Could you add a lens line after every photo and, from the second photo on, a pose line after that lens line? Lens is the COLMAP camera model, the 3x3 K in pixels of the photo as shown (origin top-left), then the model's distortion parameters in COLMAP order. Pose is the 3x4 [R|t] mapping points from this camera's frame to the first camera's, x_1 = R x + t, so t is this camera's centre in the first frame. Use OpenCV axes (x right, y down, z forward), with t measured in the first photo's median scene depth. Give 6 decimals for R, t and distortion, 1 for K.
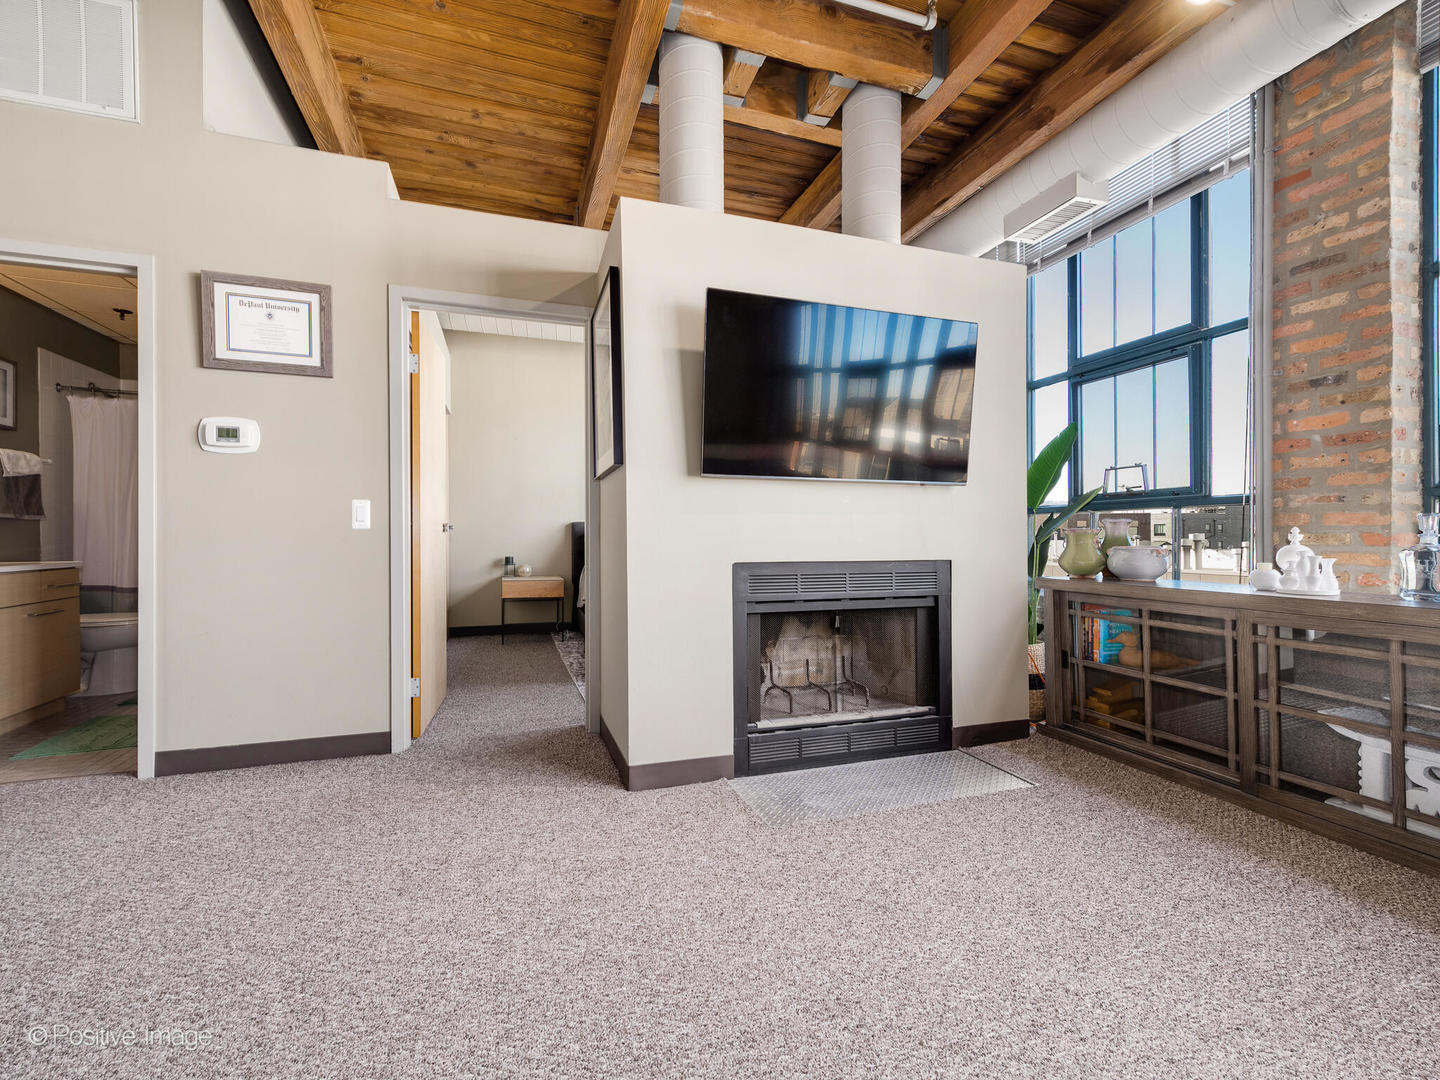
lens RADIAL K [[638.3, 0, 718.3], [0, 638.3, 533.1], [0, 0, 1]] dist [0.009428, -0.001596]
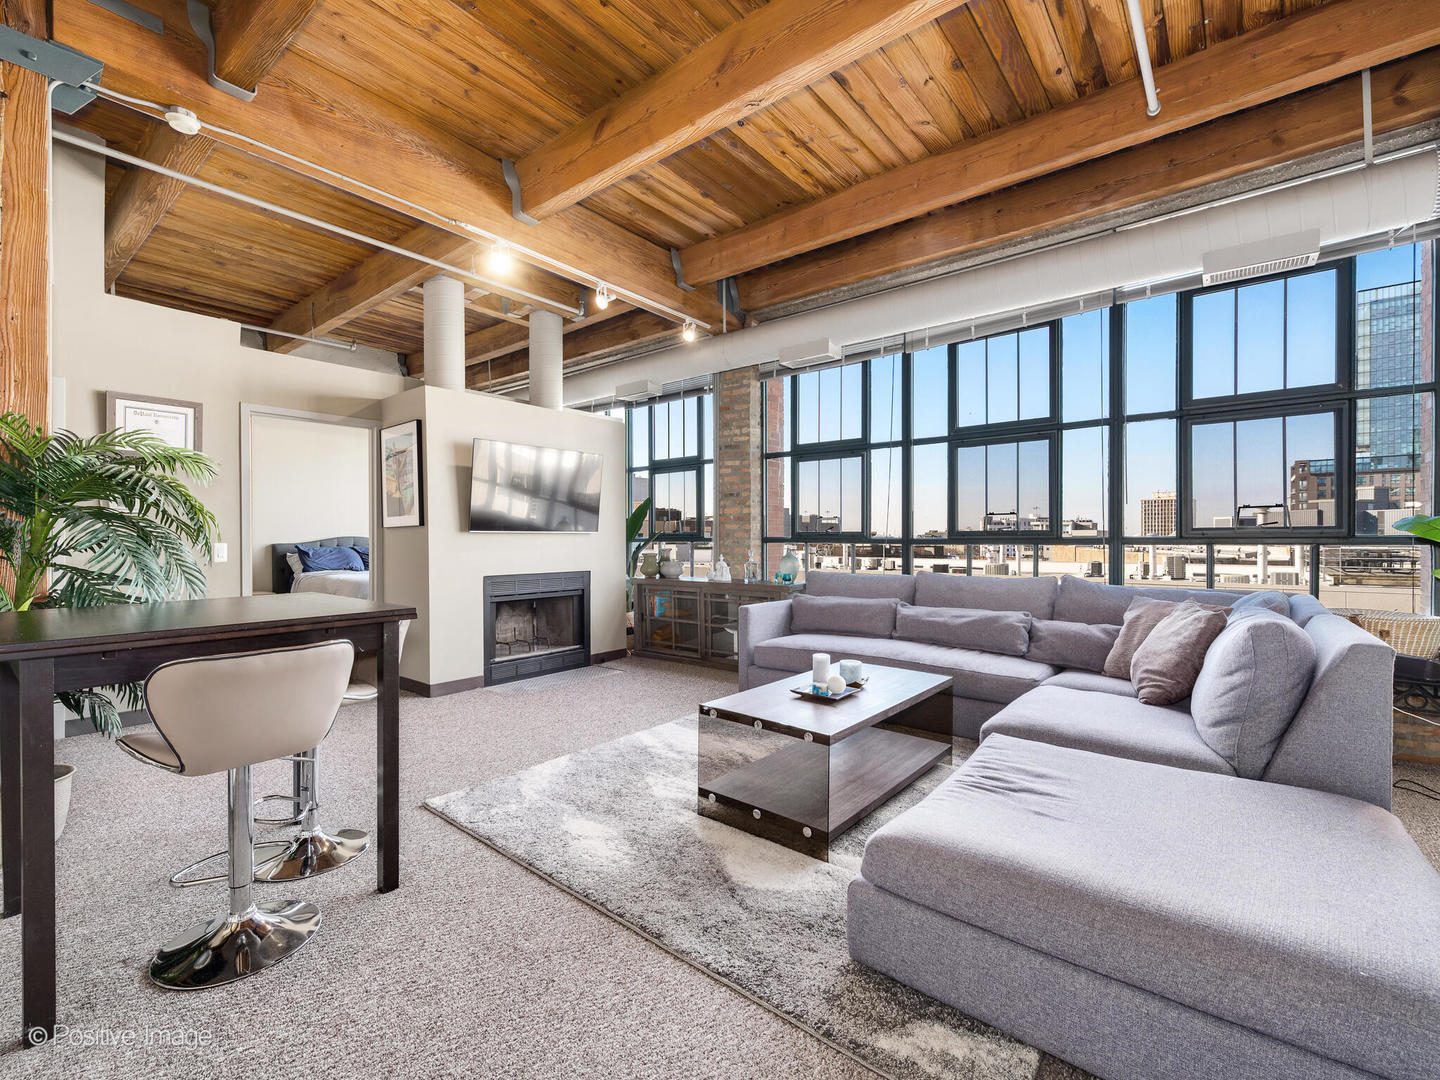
lens RADIAL K [[638.3, 0, 717.6], [0, 638.3, 540.2], [0, 0, 1]] dist [0.009428, -0.001596]
pose [[0.846821, -0.003292, 0.531869, -0.407305], [0.000140, 0.999982, 0.005968, -0.073488], [-0.531879, -0.004979, 0.846806, -1.020880]]
